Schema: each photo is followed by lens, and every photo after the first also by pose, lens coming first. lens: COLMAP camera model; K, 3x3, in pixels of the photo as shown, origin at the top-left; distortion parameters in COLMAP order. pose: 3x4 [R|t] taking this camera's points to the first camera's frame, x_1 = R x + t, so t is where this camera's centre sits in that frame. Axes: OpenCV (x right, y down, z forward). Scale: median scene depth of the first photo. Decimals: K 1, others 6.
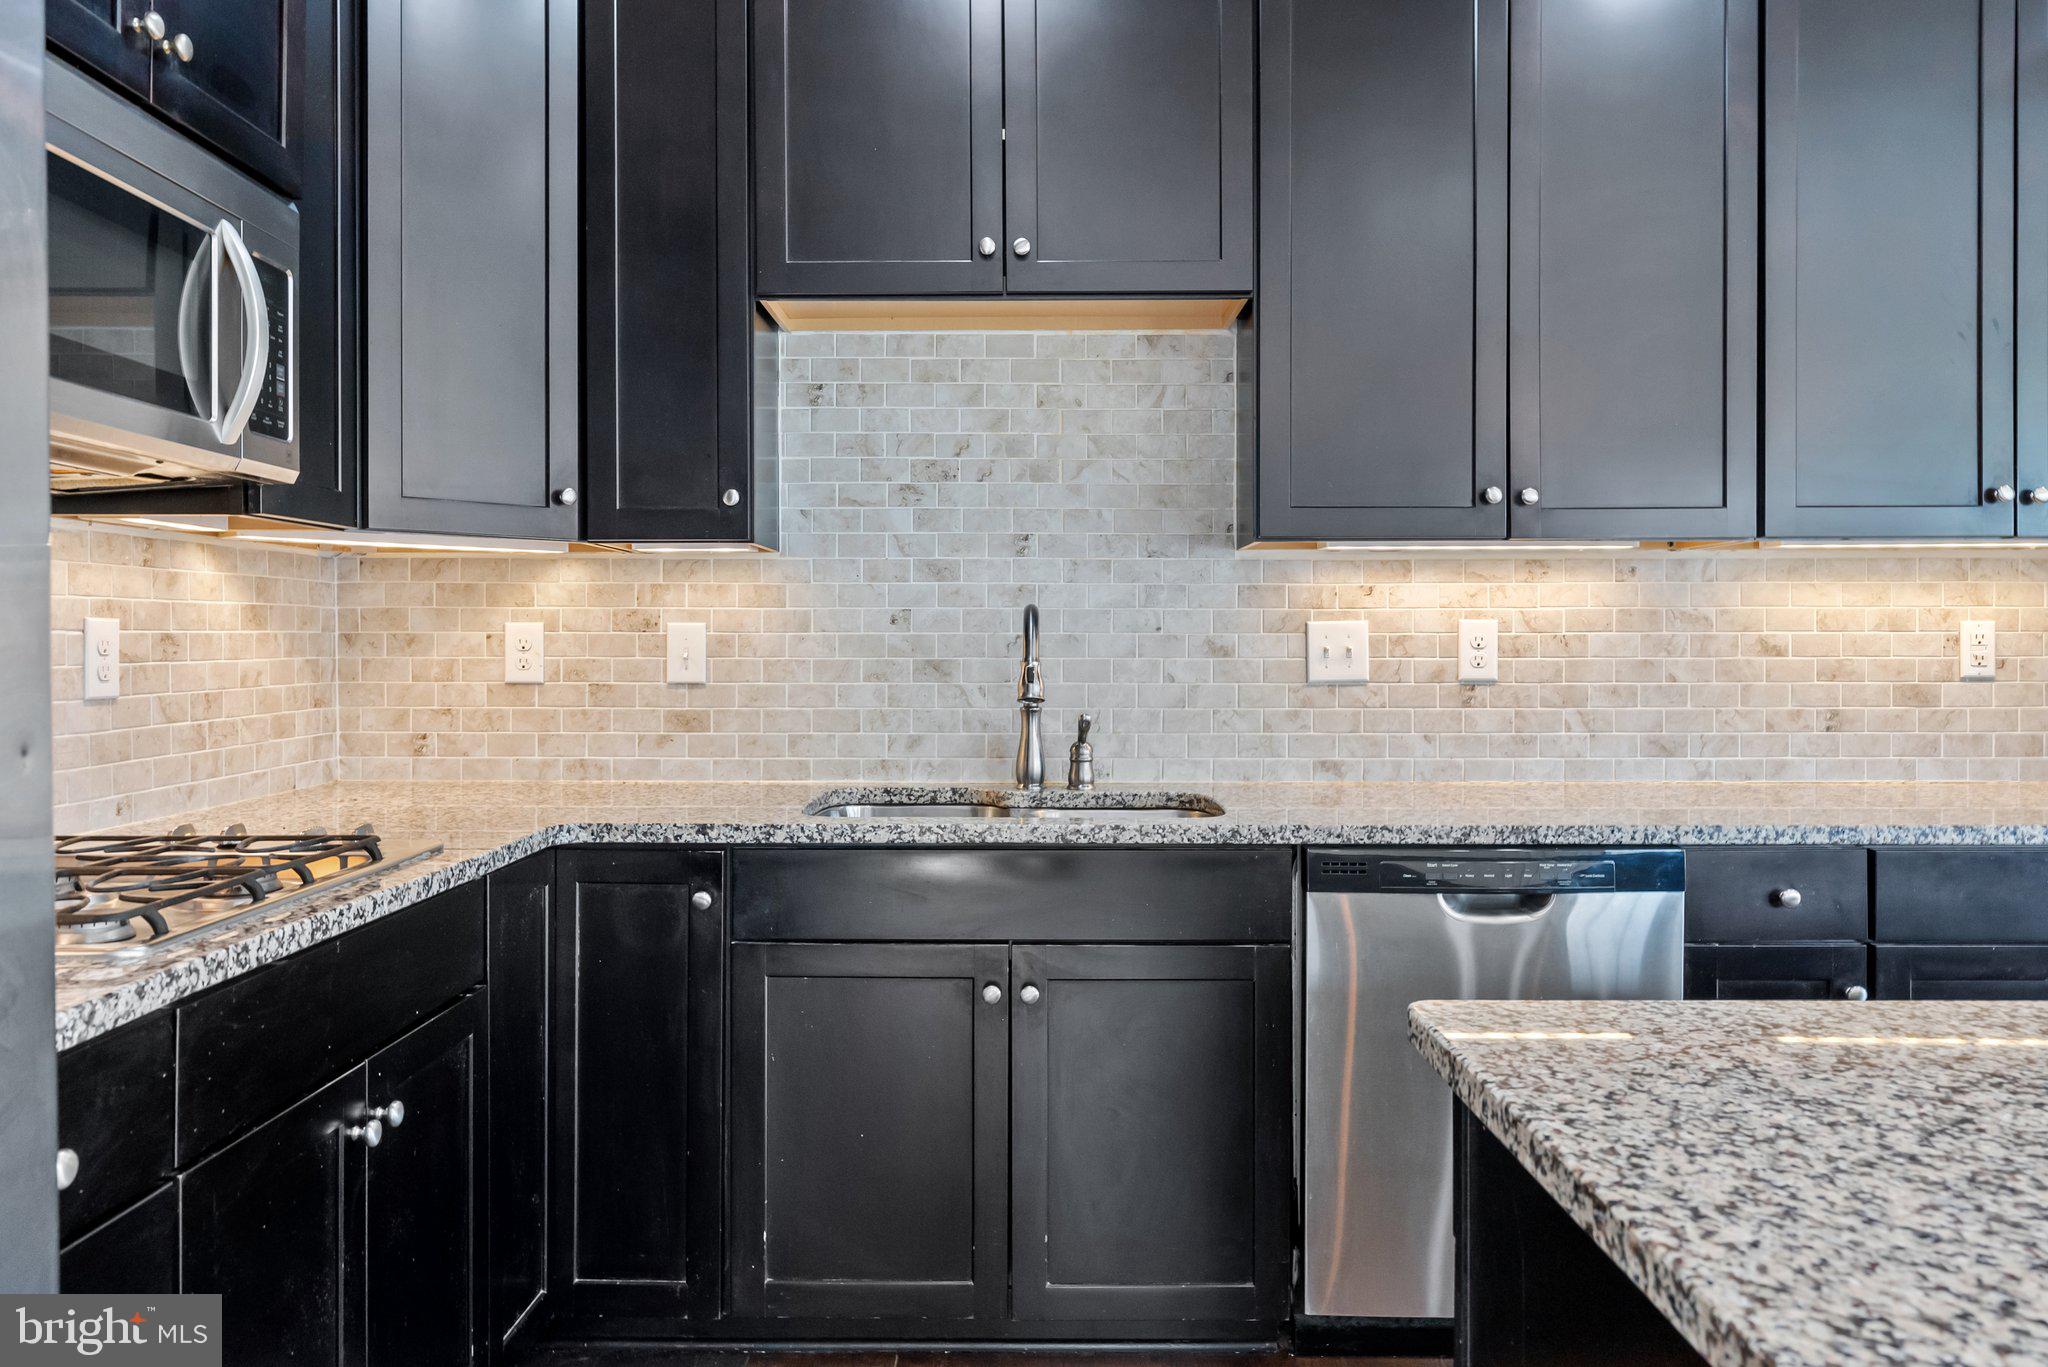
lens RADIAL K [[1470.4, 0, 1019.5], [0, 1470.4, 647.8], [0, 0, 1]] dist [-0.002714, 0.002471]
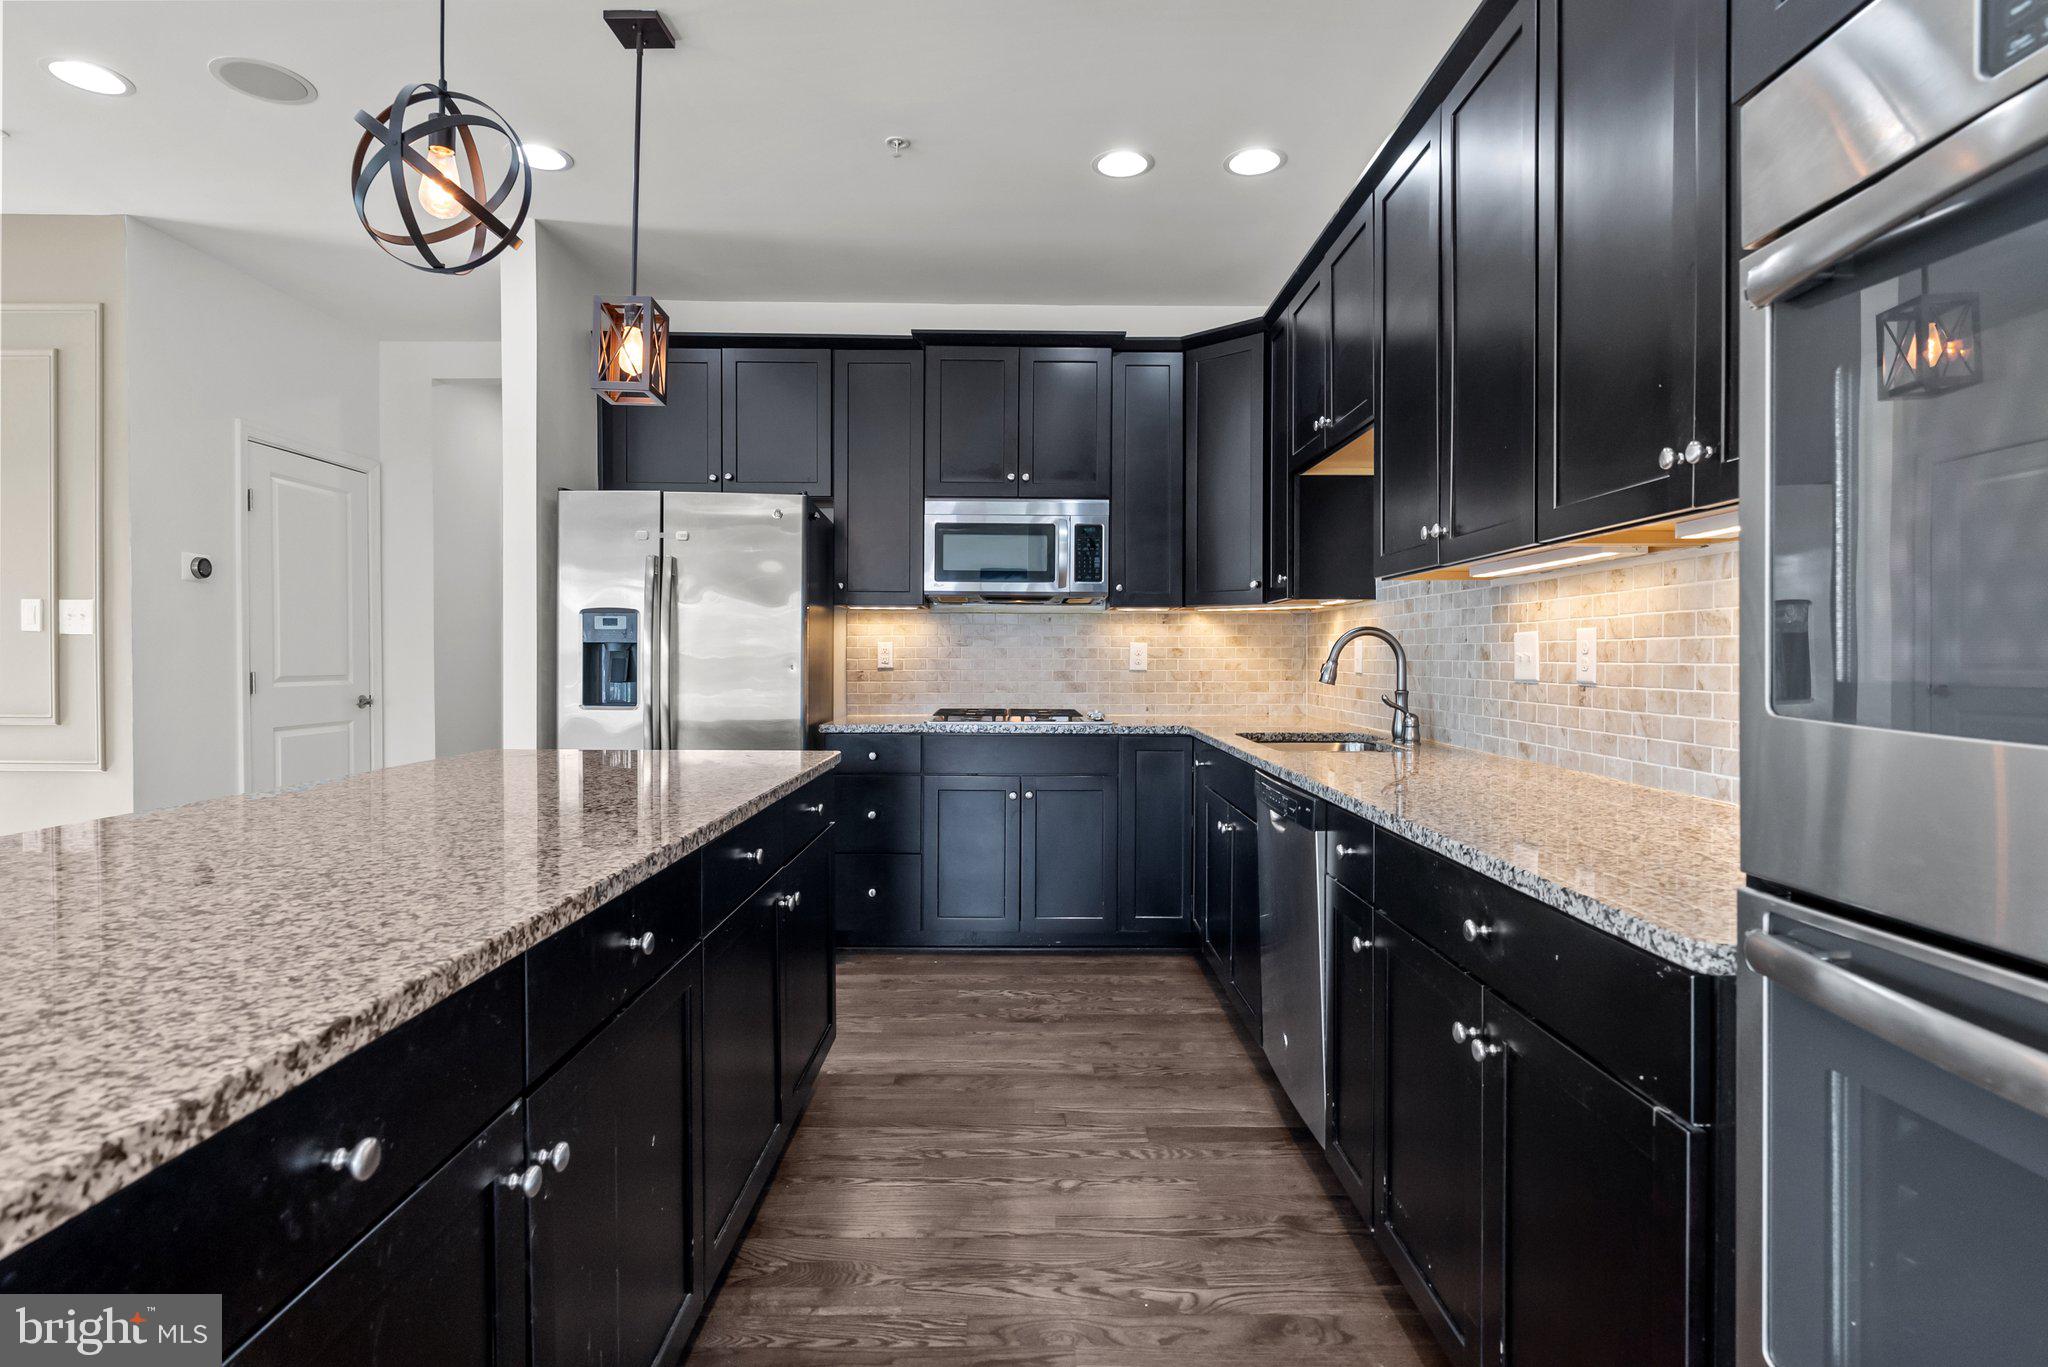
lens RADIAL K [[1047.5, 0, 1024.0], [0, 1047.5, 683.5], [0, 0, 1]] dist [-0.038857, -0.000084]
pose [[0.009854, 0.026547, -0.999599, 1.091071], [-0.007787, 0.999619, 0.026470, 0.005649], [0.999921, 0.007523, 0.010057, 0.568235]]
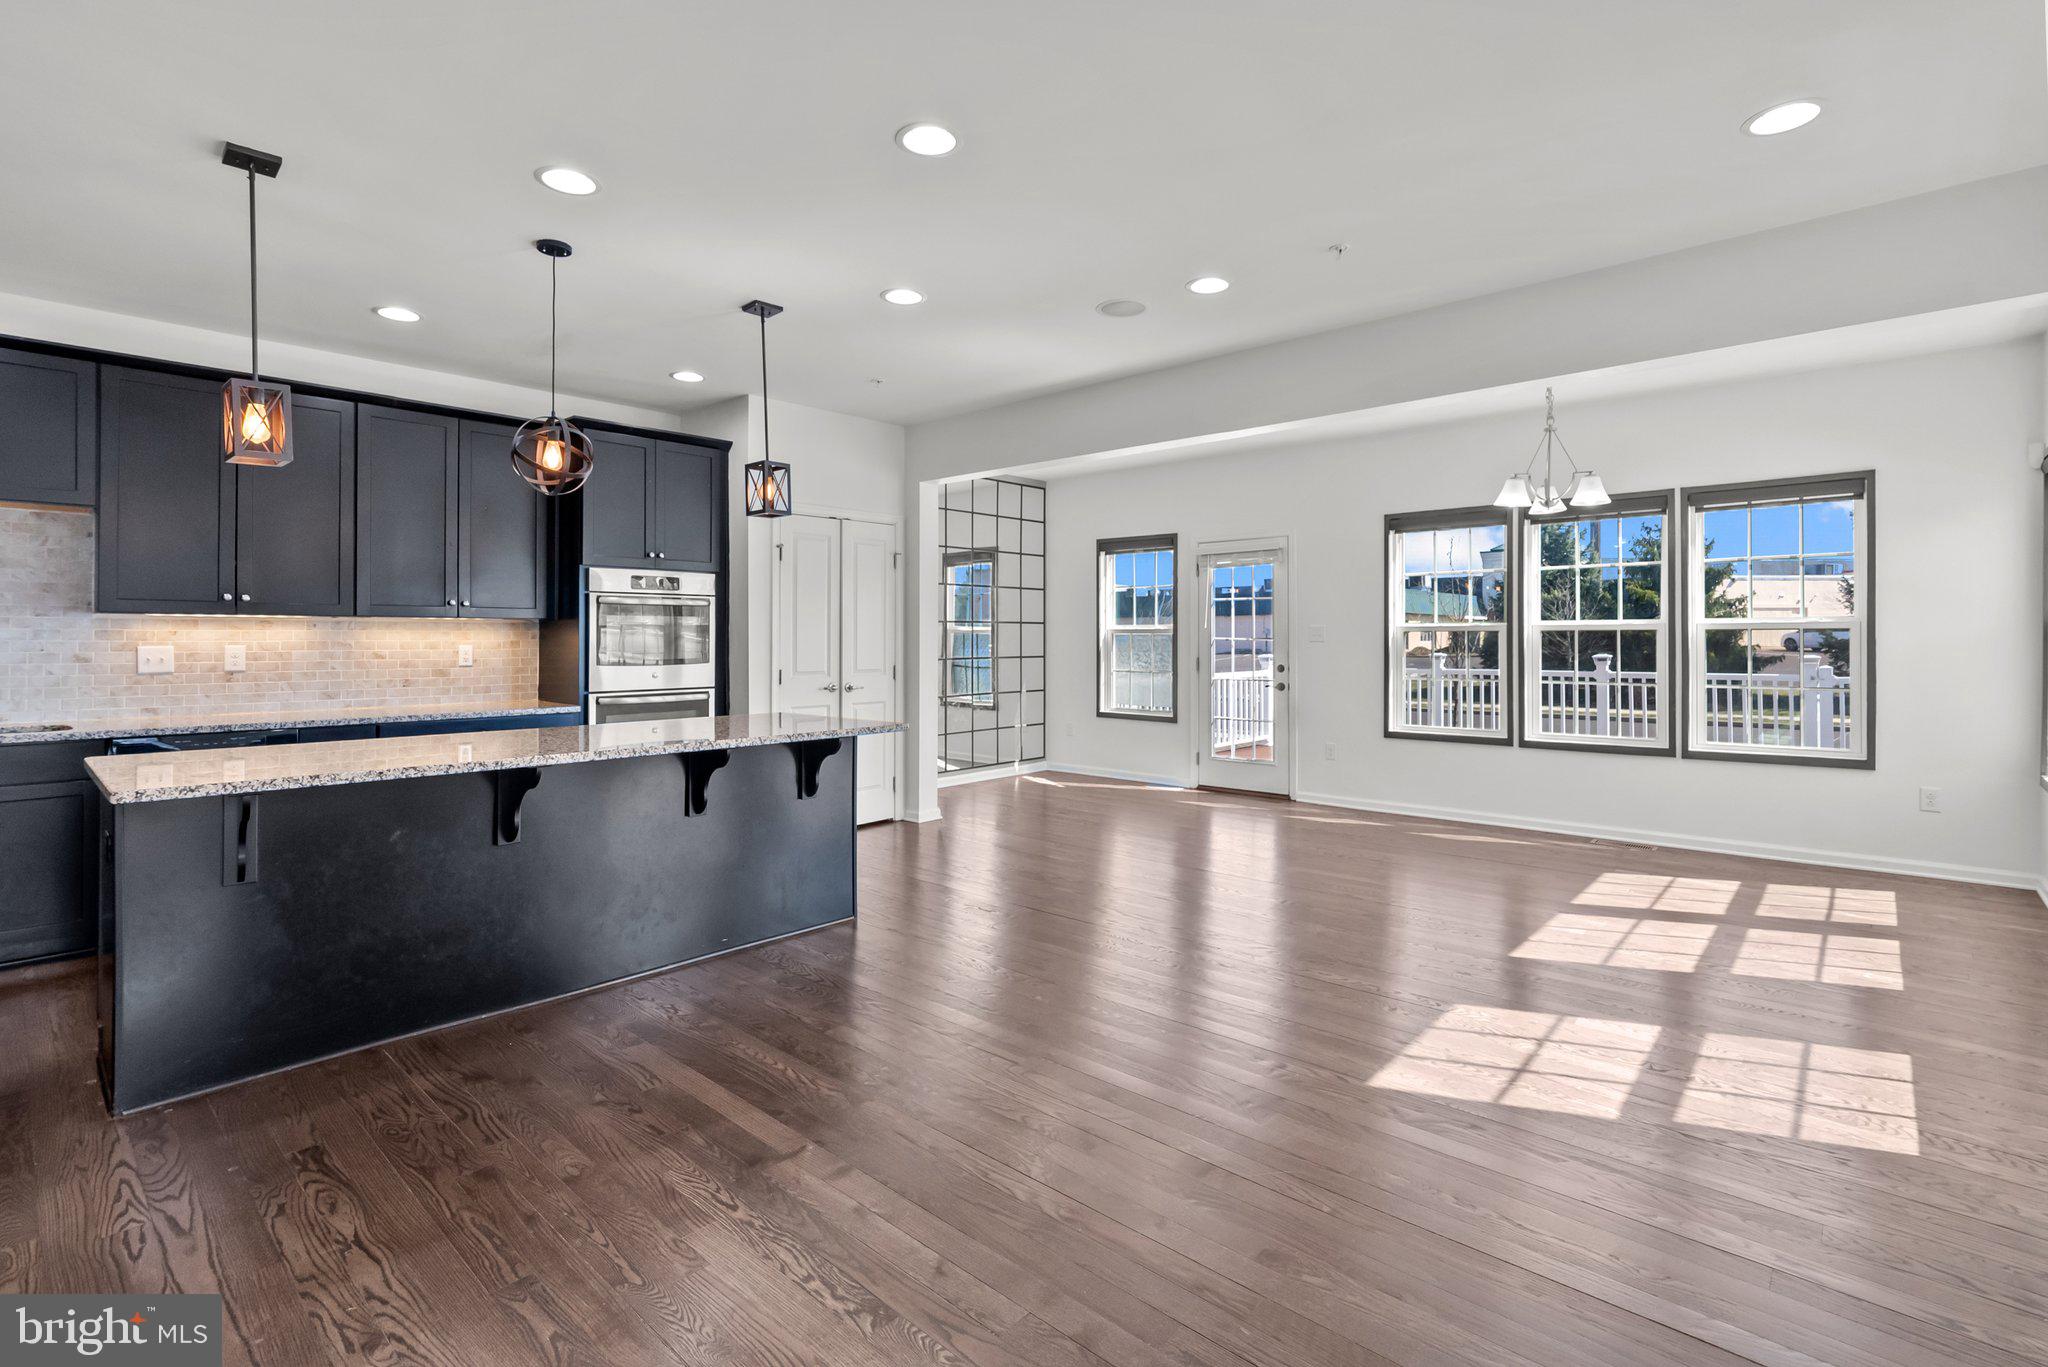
lens RADIAL K [[946.1, 0, 1023.4], [0, 946.1, 634.7], [0, 0, 1]] dist [-0.006175, 0.001319]
pose [[0.667281, 0.004959, 0.744790, 0.026999], [0.002588, 0.999956, -0.008977, -0.019374], [-0.744802, 0.007918, 0.667239, -0.971310]]
